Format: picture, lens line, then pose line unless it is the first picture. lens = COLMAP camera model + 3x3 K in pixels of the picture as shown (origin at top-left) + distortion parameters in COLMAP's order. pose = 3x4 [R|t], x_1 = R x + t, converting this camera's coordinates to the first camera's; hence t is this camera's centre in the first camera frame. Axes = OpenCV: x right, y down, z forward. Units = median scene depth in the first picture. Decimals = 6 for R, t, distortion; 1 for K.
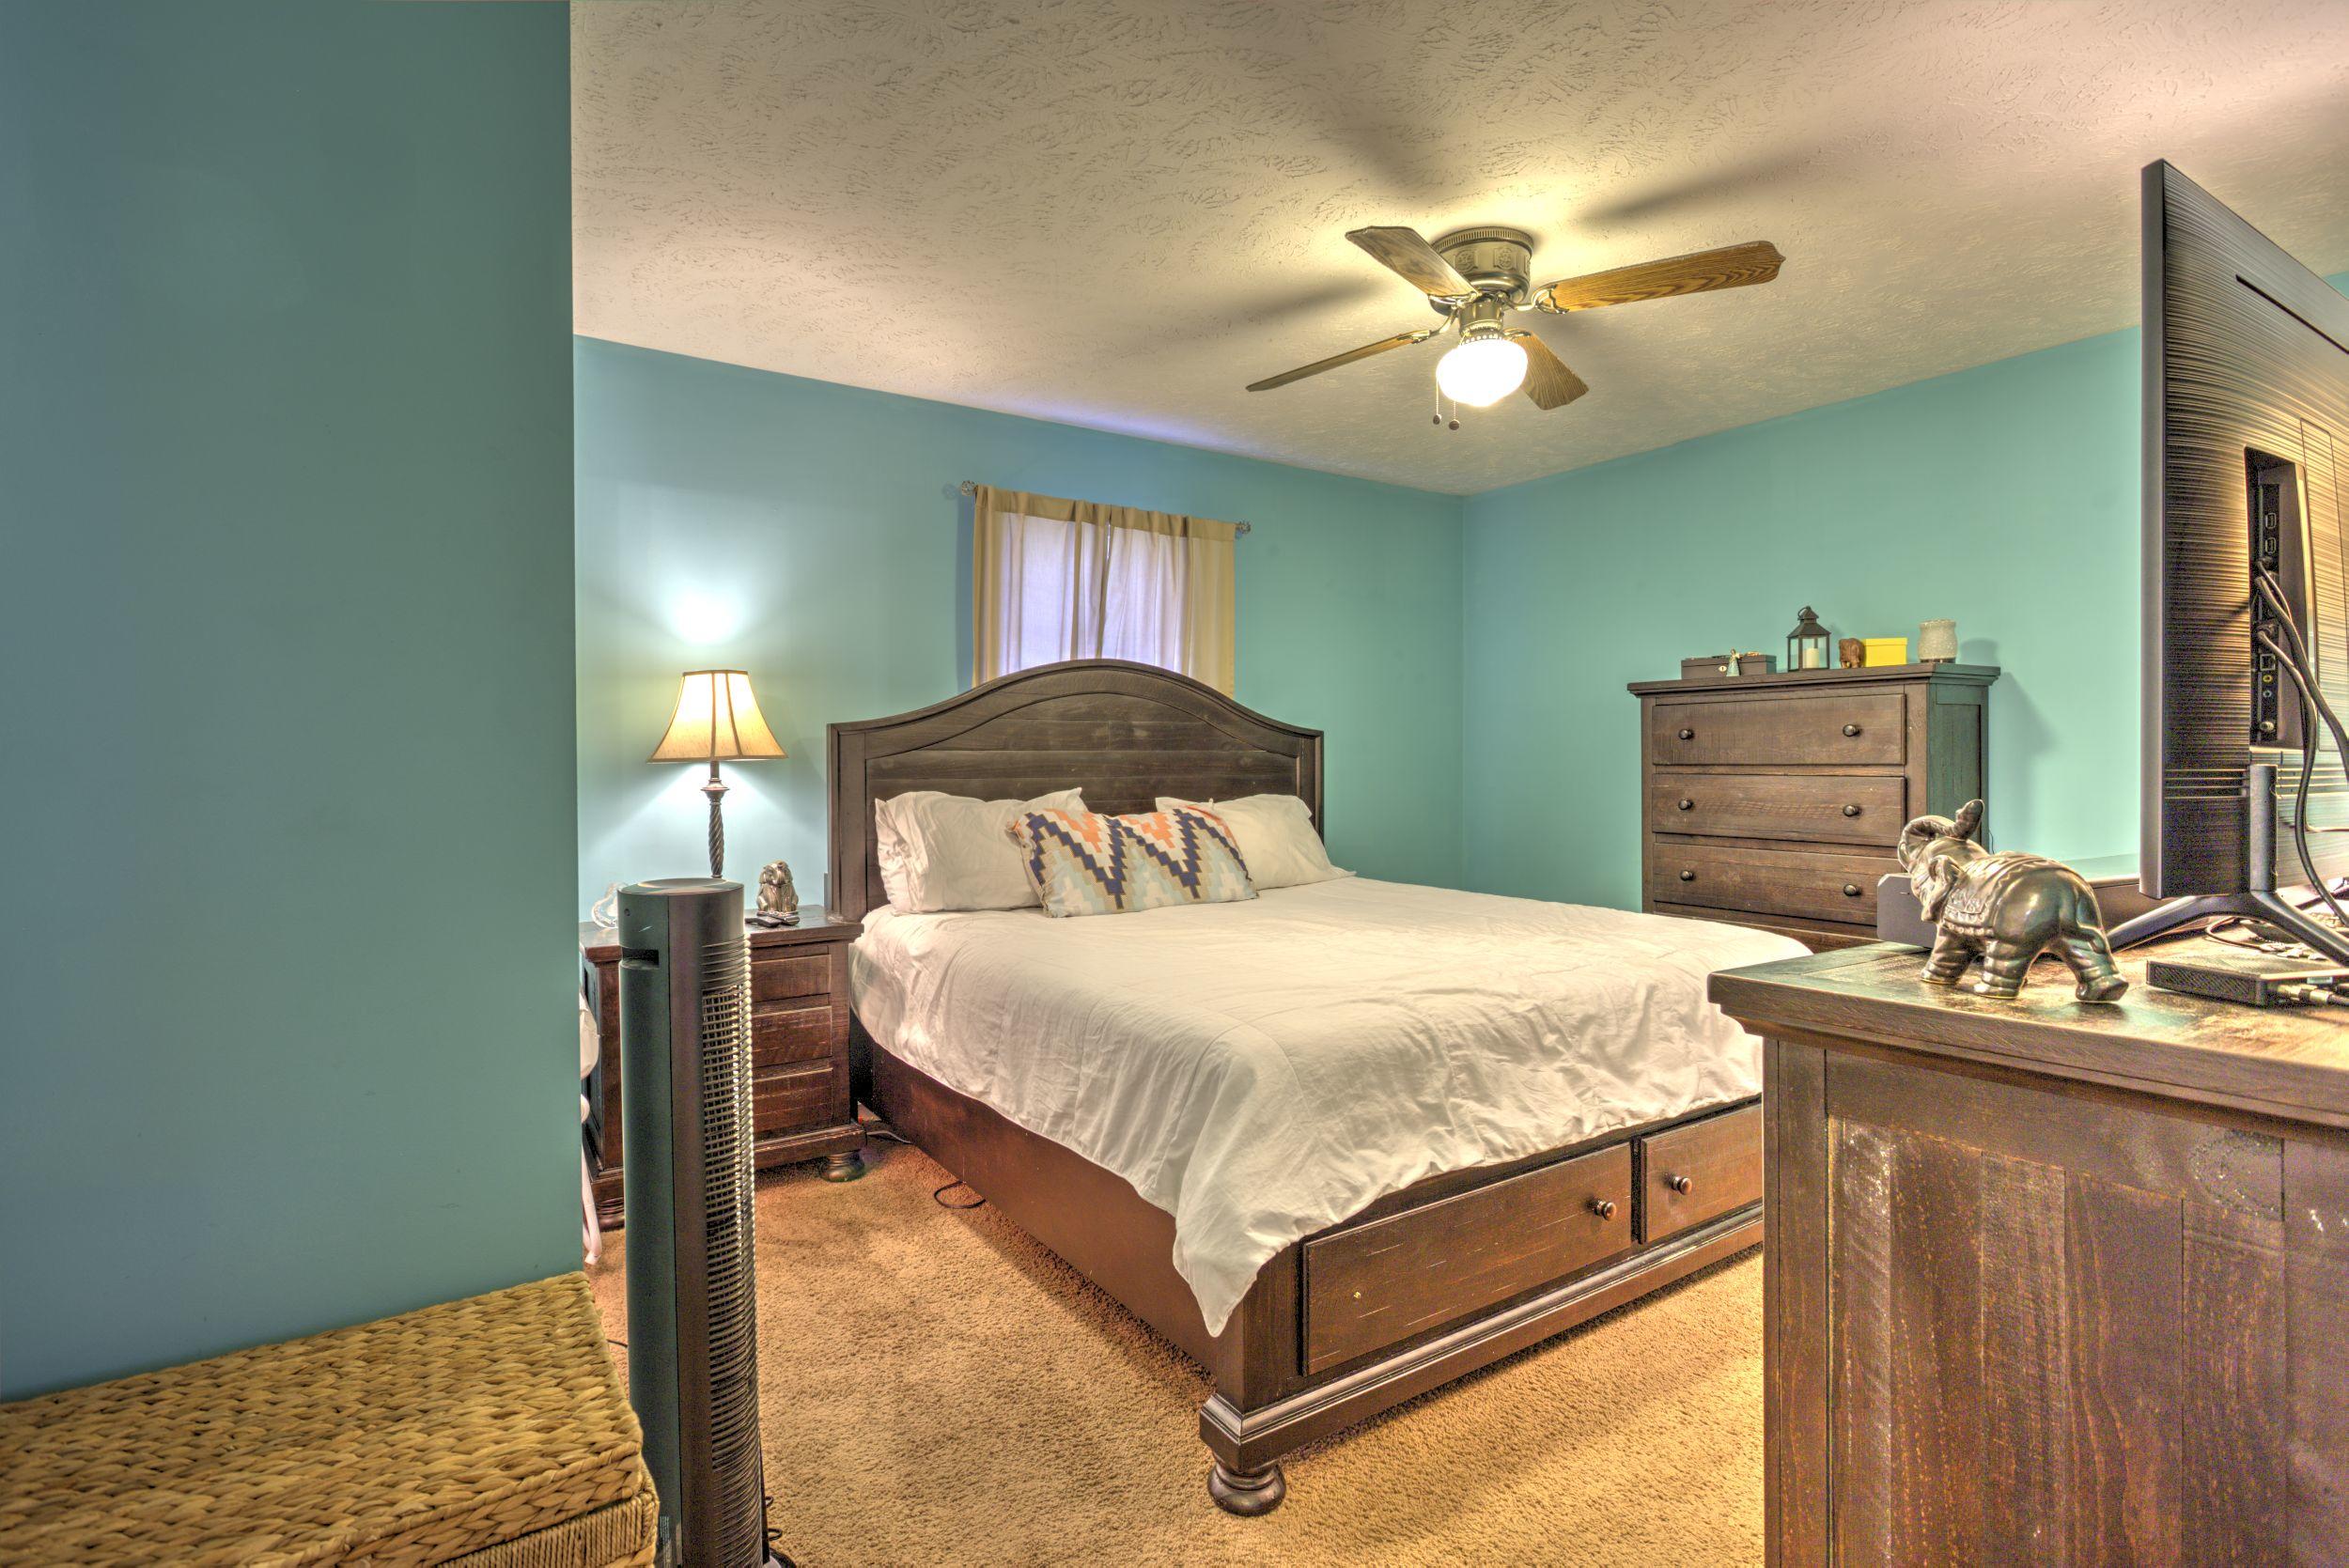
lens RADIAL K [[1109.1, 0, 1169.1], [0, 1109.1, 774.9], [0, 0, 1]] dist [-0.006018, 0.001163]
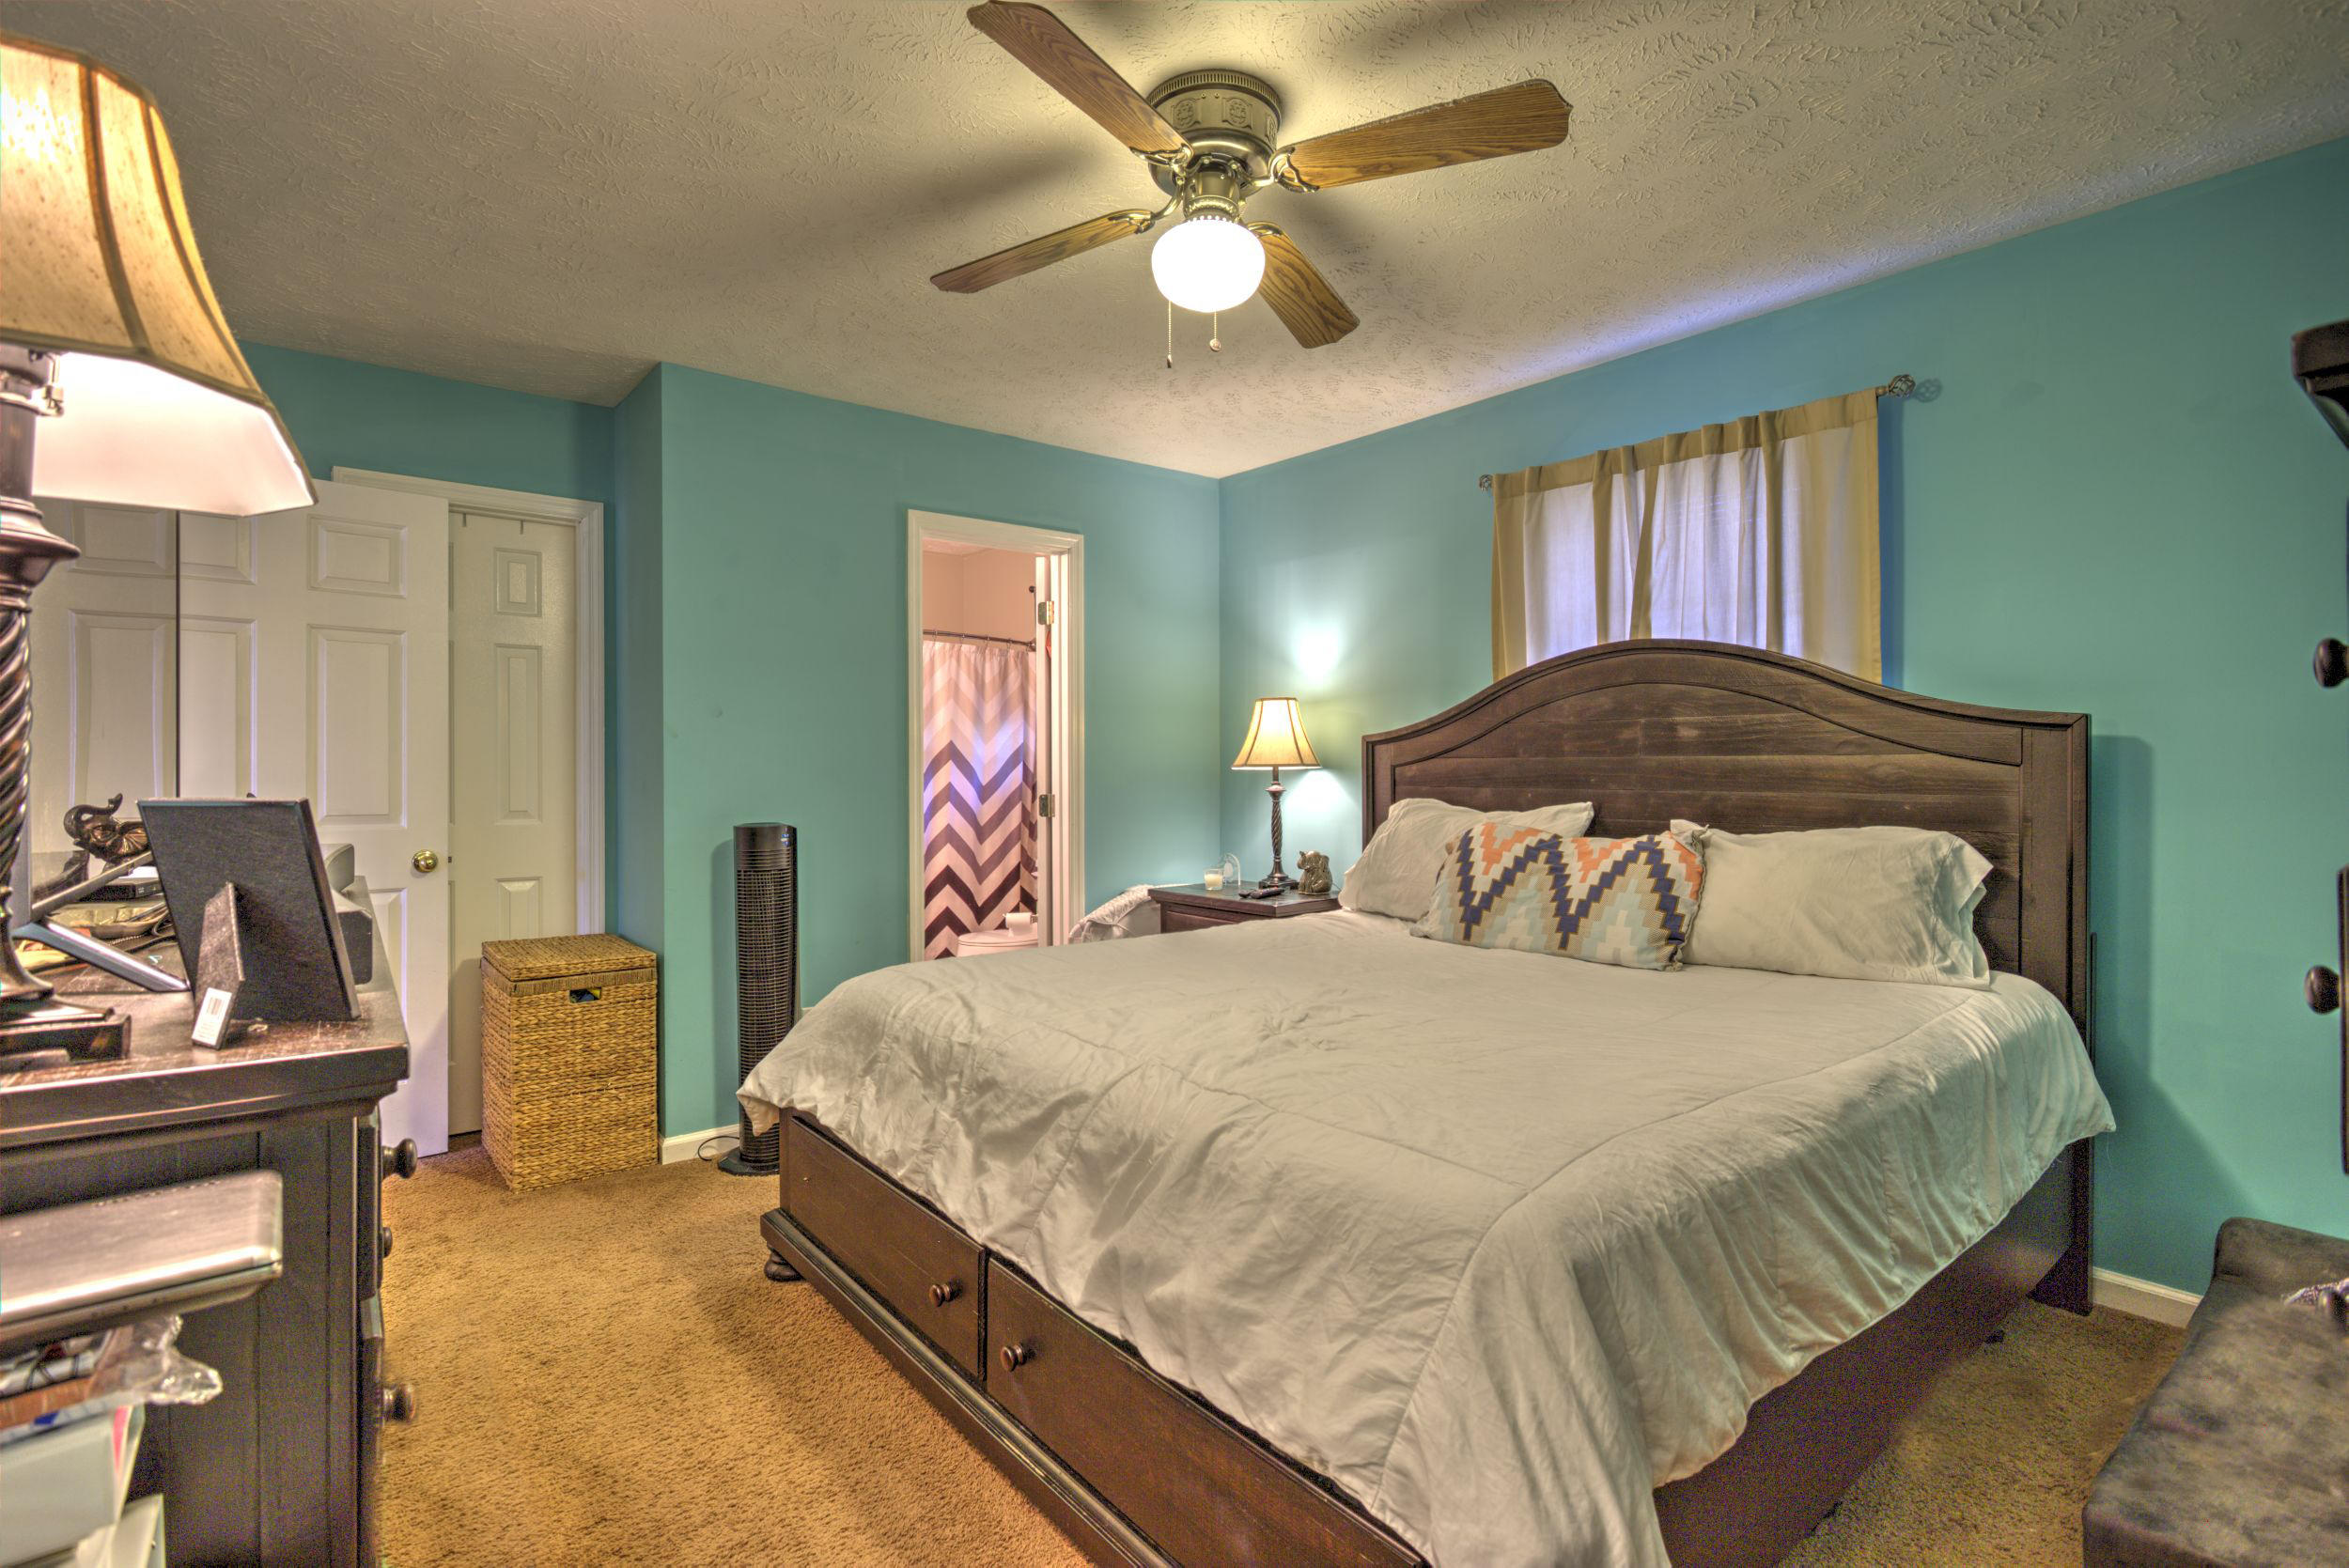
lens RADIAL K [[1109.1, 0, 1168.5], [0, 1109.1, 768.8], [0, 0, 1]] dist [-0.006018, 0.001163]
pose [[0.111676, 0.008385, -0.993709, 0.705361], [-0.011525, 0.999908, 0.007142, -0.015109], [0.993678, 0.010654, 0.111762, 0.595798]]
